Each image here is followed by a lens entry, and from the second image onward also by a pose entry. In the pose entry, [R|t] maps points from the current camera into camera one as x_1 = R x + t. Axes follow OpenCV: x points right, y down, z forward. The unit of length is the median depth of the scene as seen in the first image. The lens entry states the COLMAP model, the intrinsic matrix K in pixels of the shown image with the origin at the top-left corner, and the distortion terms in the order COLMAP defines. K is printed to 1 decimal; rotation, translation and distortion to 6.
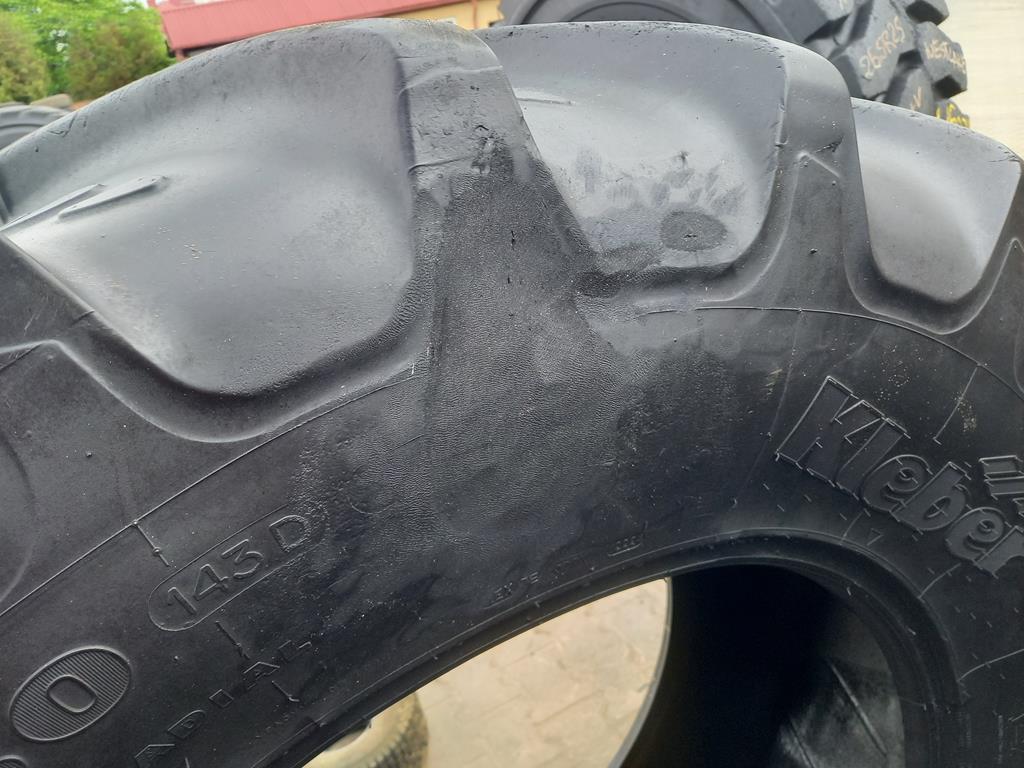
lens RADIAL K [[775.6, 0, 512.0], [0, 775.6, 384.0], [0, 0, 1]] dist [0.050970, -0.066279]
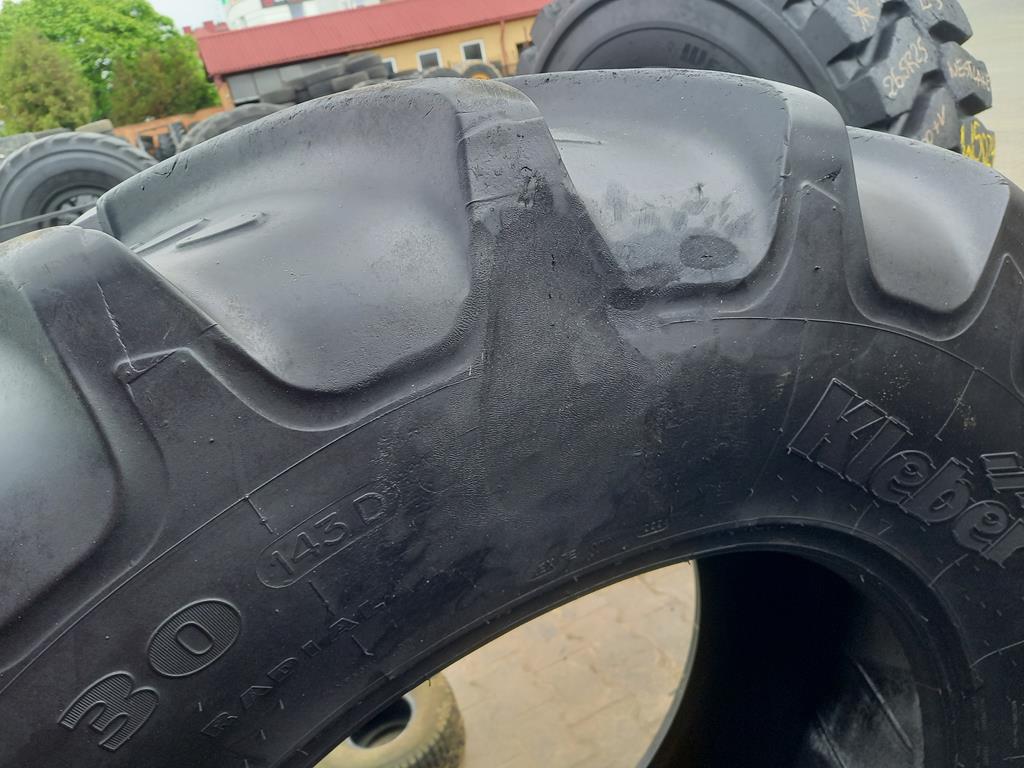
lens RADIAL K [[862.8, 0, 512.0], [0, 862.8, 384.0], [0, 0, 1]] dist [0.062920, -0.094836]
pose [[0.999456, -0.006291, -0.032378, -0.018249], [0.005239, 0.999459, -0.032478, 0.039059], [0.032565, 0.032291, 0.998948, -0.283454]]
